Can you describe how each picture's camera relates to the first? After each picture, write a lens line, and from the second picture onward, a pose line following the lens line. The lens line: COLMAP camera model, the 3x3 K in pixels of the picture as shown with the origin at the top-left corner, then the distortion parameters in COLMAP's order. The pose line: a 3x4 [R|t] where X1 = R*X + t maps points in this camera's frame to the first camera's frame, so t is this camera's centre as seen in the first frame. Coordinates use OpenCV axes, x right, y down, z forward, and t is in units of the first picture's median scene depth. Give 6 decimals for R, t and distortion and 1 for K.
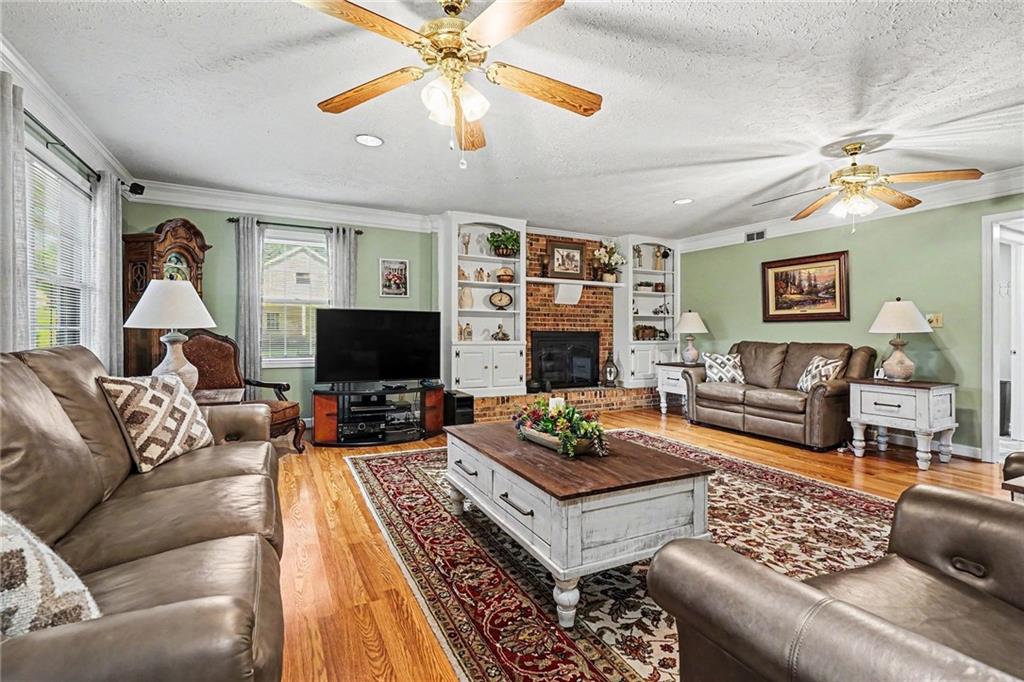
lens RADIAL K [[466.4, 0, 508.8], [0, 466.4, 329.8], [0, 0, 1]] dist [0.000759, 0.000044]
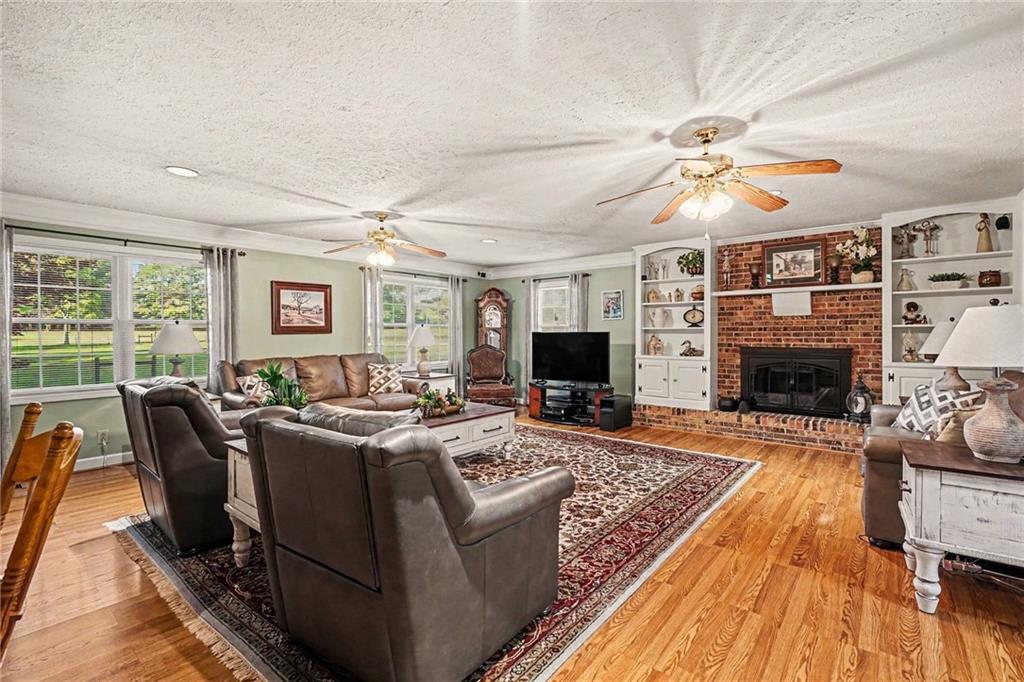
lens RADIAL K [[466.4, 0, 508.8], [0, 466.4, 329.8], [0, 0, 1]] dist [0.000759, 0.000044]
pose [[0.401226, -0.019470, -0.915772, 0.842161], [0.006718, 0.999810, -0.018313, -0.020548], [0.915954, 0.001195, 0.401281, 0.220504]]
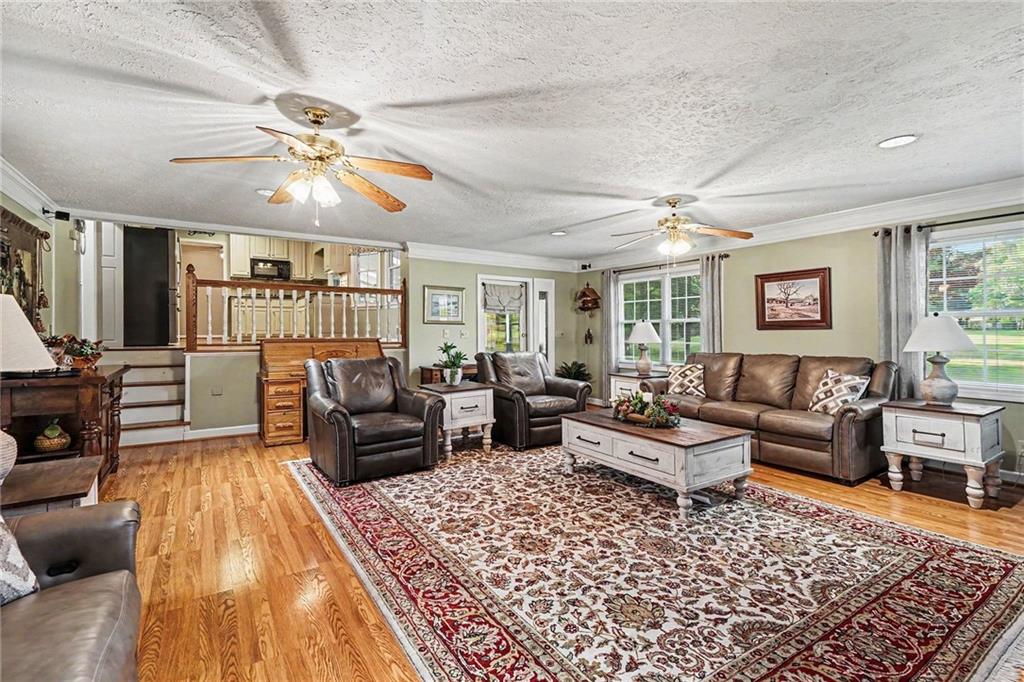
lens RADIAL K [[469.5, 0, 511.0], [0, 469.5, 327.5], [0, 0, 1]] dist [0.001383, -0.000010]
pose [[-0.994297, -0.013698, -0.105760, 0.322233], [-0.012824, 0.999878, -0.008940, -0.022447], [0.105869, -0.007533, -0.994352, 1.109935]]
